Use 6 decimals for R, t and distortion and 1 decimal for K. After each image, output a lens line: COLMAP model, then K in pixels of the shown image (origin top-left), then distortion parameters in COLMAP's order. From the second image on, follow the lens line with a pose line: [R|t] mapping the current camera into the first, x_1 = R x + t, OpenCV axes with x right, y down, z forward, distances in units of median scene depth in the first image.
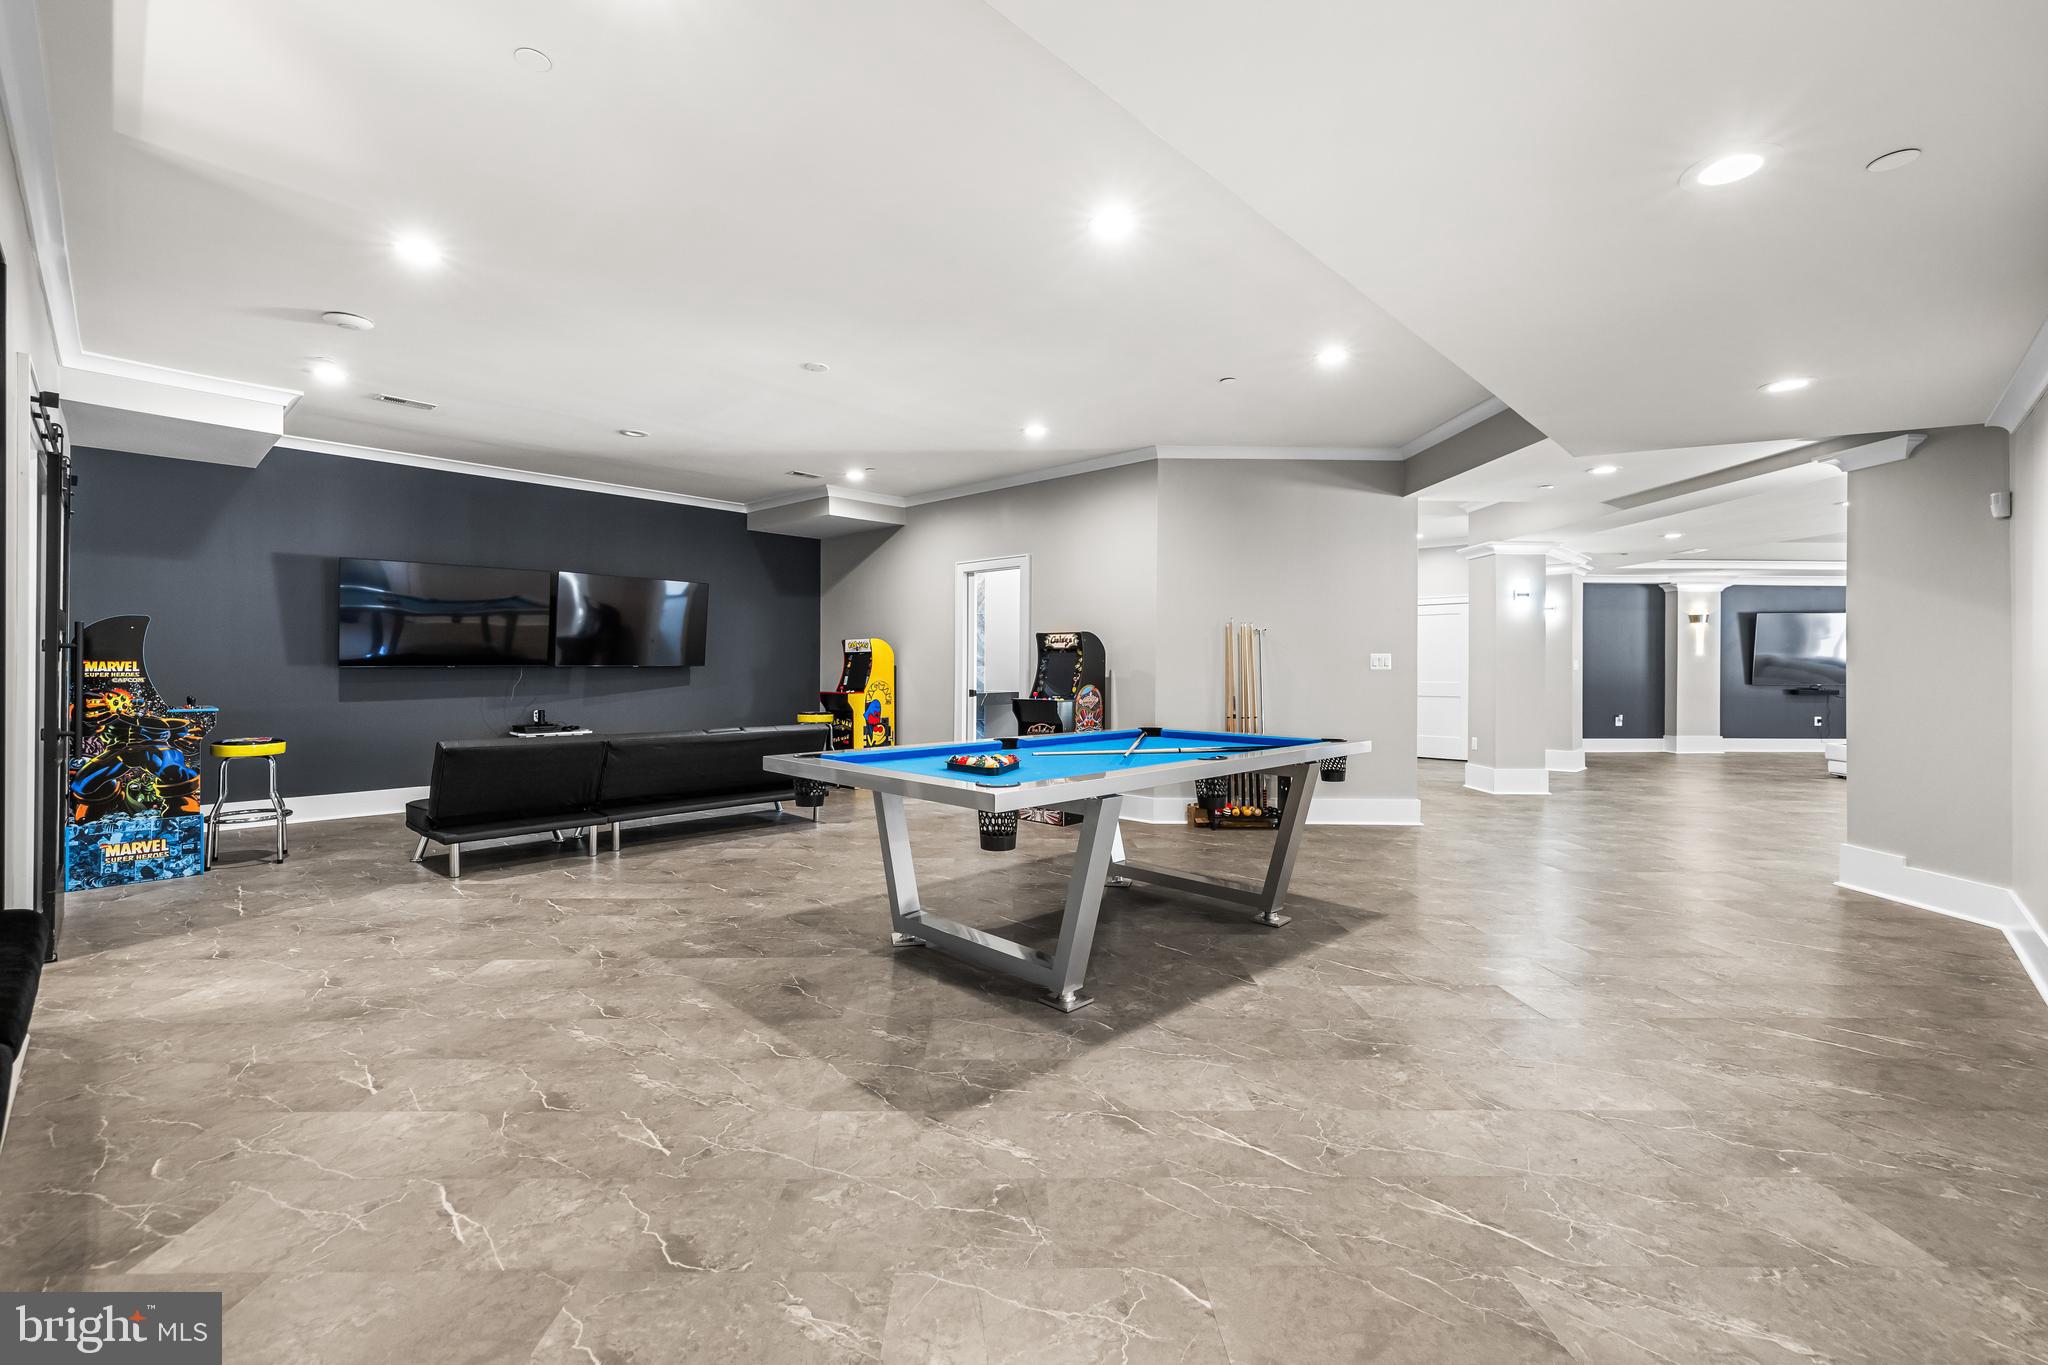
lens RADIAL K [[869.4, 0, 1025.1], [0, 869.4, 653.6], [0, 0, 1]] dist [0.003352, -0.000072]
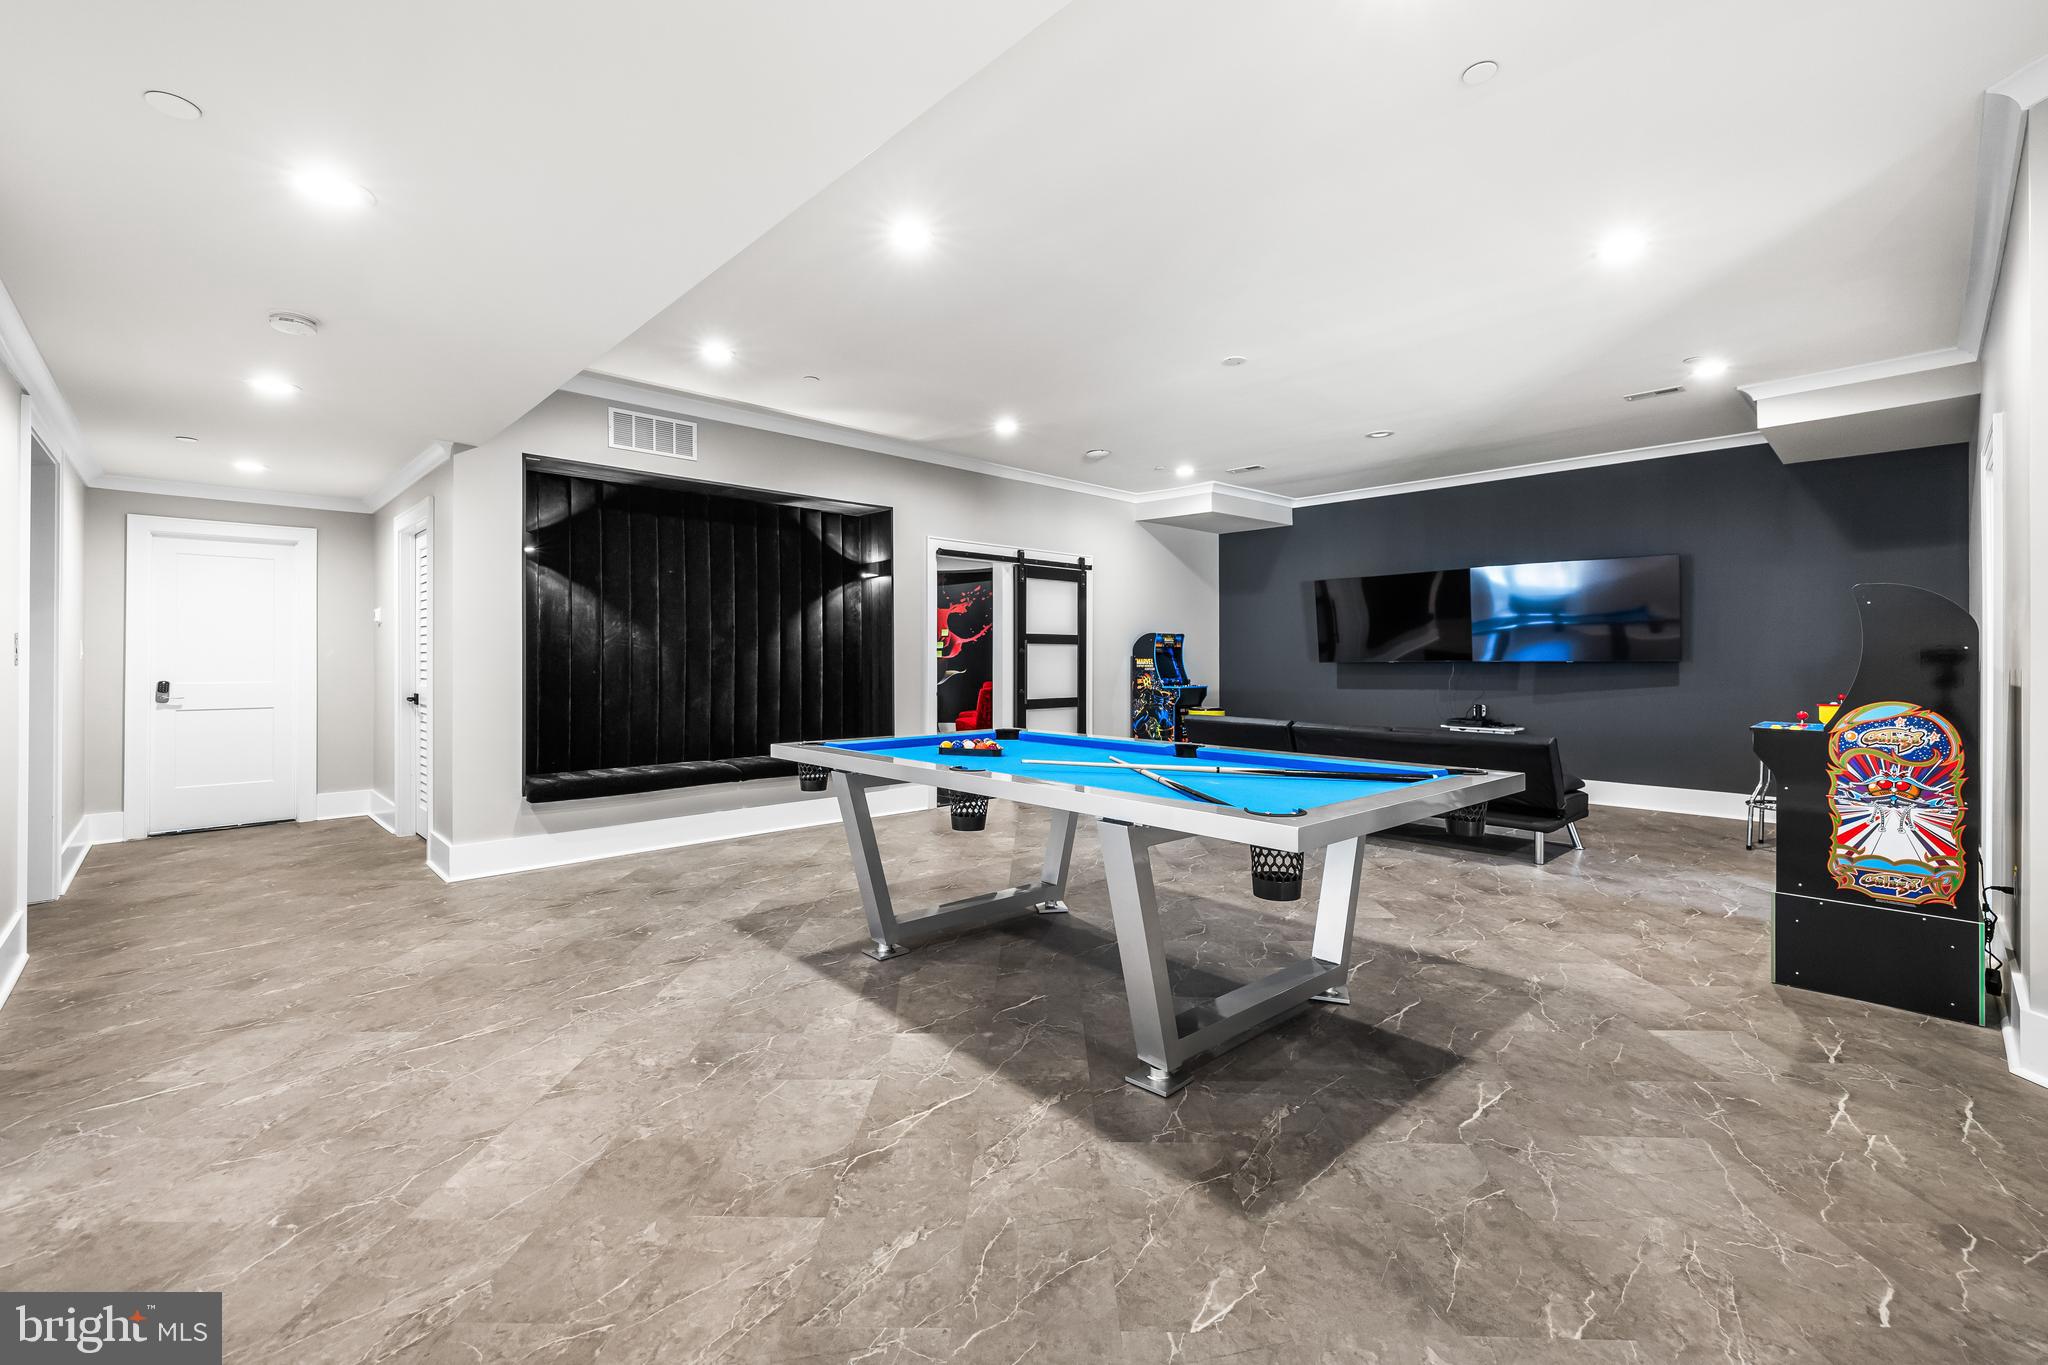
lens RADIAL K [[869.4, 0, 1014.3], [0, 869.4, 663.6], [0, 0, 1]] dist [0.003352, -0.000072]
pose [[-0.061947, 0.001349, -0.998079, 1.094199], [0.014372, 0.999897, 0.000460, 0.019431], [0.997976, -0.014316, -0.061960, 1.153687]]
